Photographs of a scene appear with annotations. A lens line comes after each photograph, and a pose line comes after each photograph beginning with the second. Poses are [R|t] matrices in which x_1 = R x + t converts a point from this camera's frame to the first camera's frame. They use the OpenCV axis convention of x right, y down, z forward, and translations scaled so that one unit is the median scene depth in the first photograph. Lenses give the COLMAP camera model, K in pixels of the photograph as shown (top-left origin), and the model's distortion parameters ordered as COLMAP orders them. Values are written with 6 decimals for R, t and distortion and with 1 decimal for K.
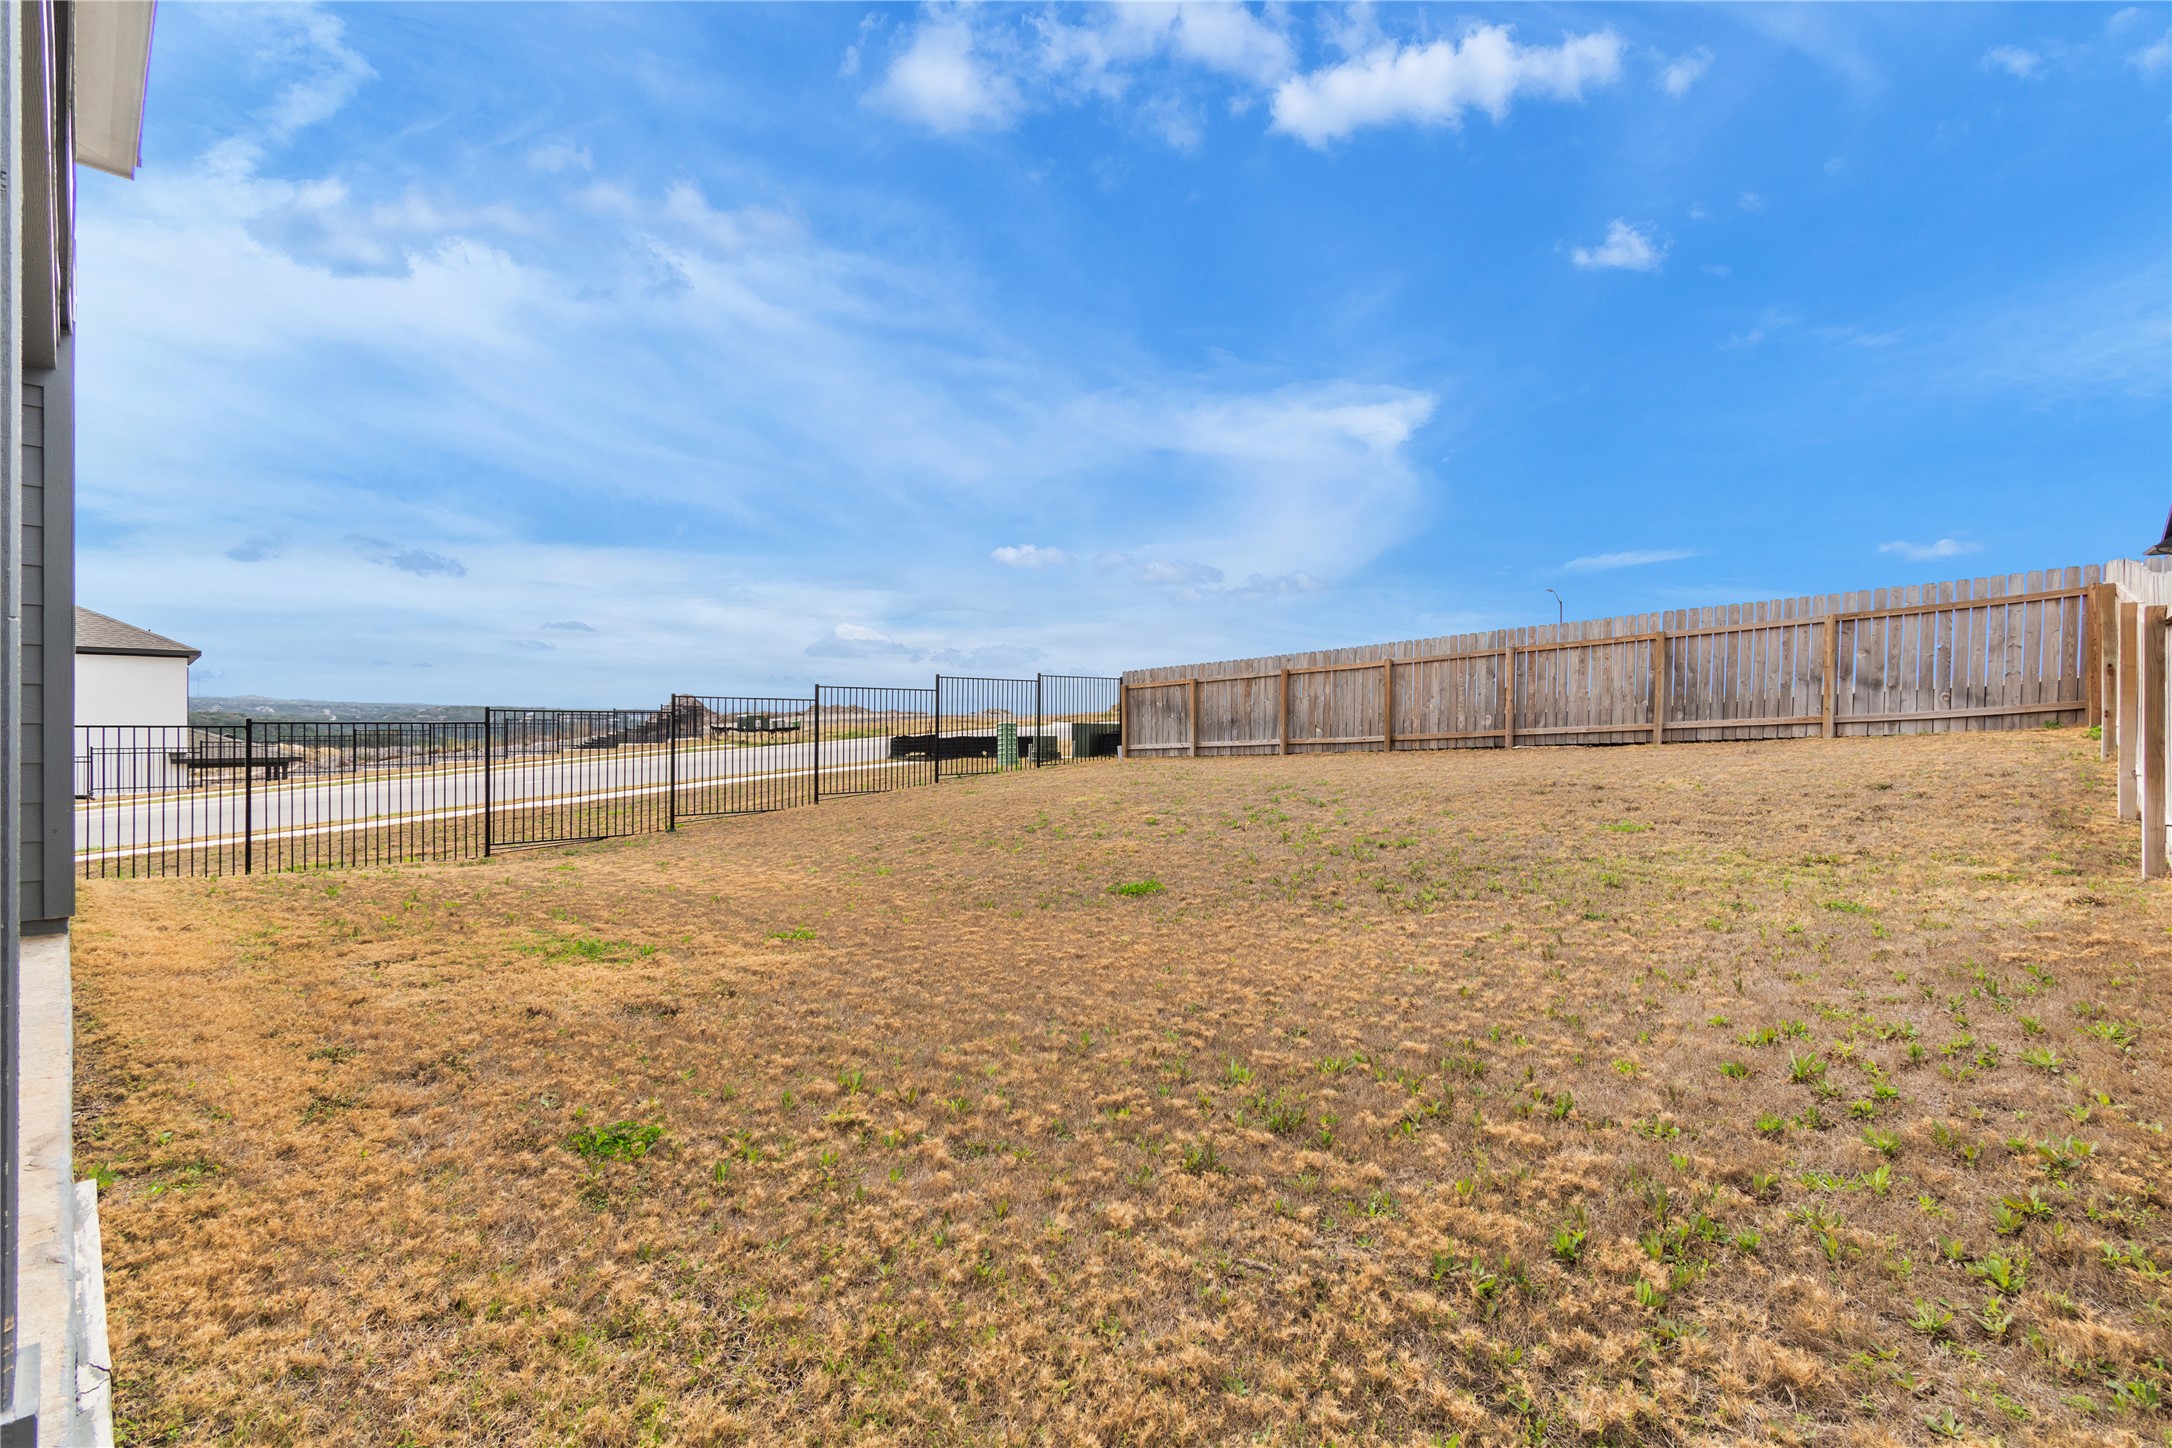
lens RADIAL K [[1000.5, 0, 1013.0], [0, 1000.5, 737.9], [0, 0, 1]] dist [0.000634, 0.000316]
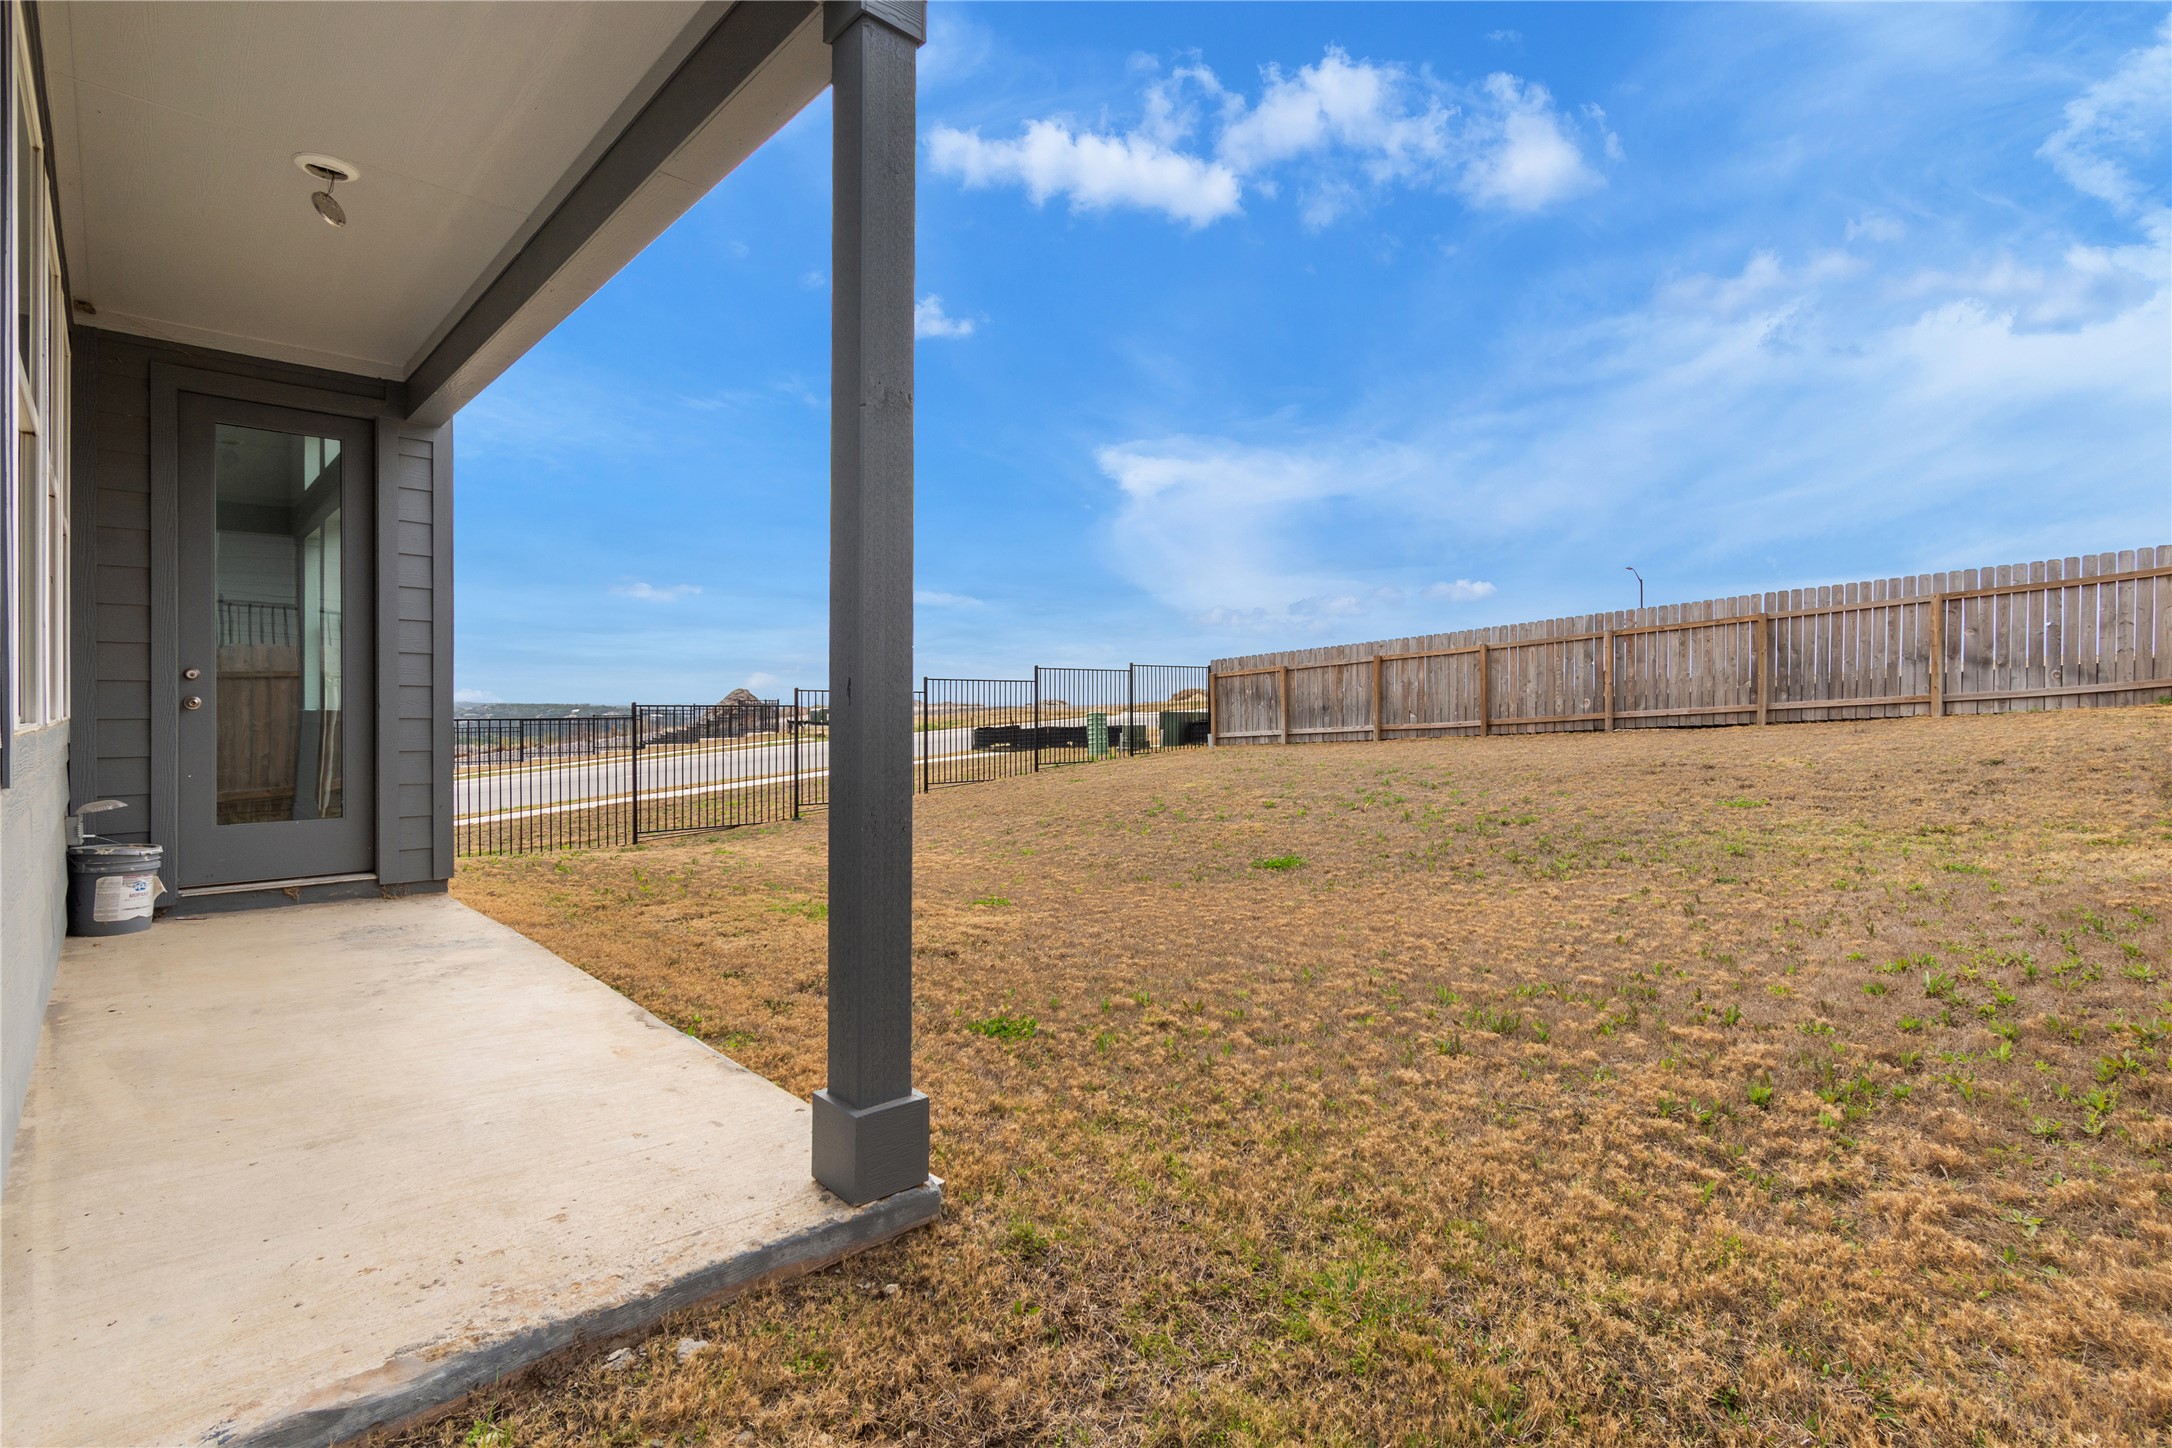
lens RADIAL K [[1029.9, 0, 1033.1], [0, 1029.9, 715.0], [0, 0, 1]] dist [0.002701, -0.000385]
pose [[0.999369, -0.012334, -0.033297, -0.069686], [0.011868, 0.999829, -0.014160, 0.002822], [0.033466, 0.013756, 0.999345, -0.078532]]
